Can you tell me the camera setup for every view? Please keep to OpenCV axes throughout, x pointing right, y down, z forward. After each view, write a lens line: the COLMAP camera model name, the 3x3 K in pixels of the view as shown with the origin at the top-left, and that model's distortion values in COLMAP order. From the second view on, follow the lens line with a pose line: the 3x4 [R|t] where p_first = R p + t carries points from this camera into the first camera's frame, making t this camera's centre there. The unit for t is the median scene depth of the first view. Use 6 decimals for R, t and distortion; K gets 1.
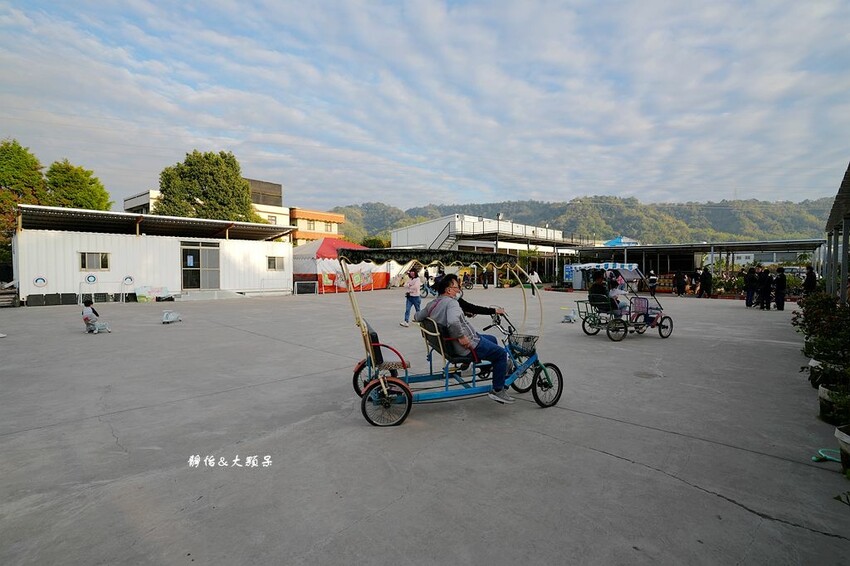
lens RADIAL K [[435.8, 0, 425.0], [0, 435.8, 281.4], [0, 0, 1]] dist [-0.000225, -0.000034]
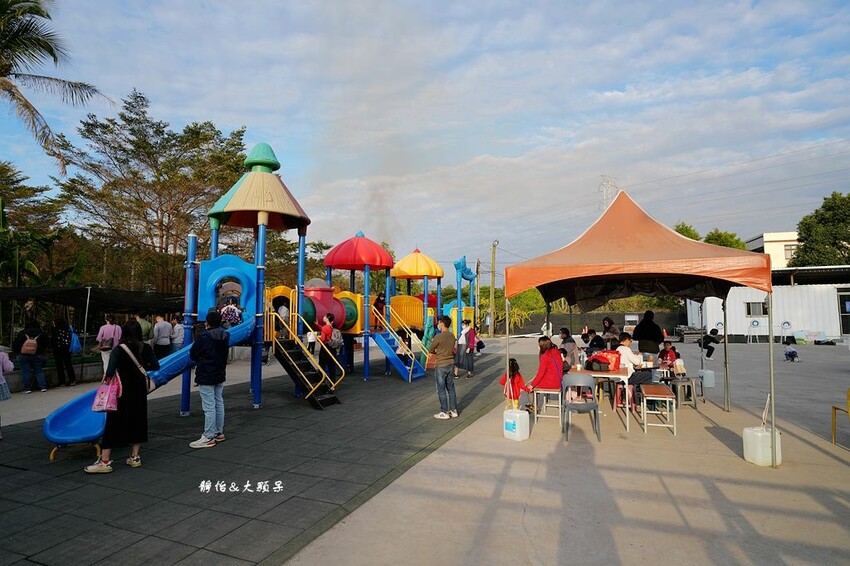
lens RADIAL K [[455.9, 0, 423.5], [0, 455.9, 282.0], [0, 0, 1]] dist [-0.002244, -0.000470]
pose [[0.376459, -0.075743, -0.923332, 0.081892], [-0.014508, 0.996048, -0.087624, 0.003297], [0.926320, 0.046382, 0.373872, -0.348819]]
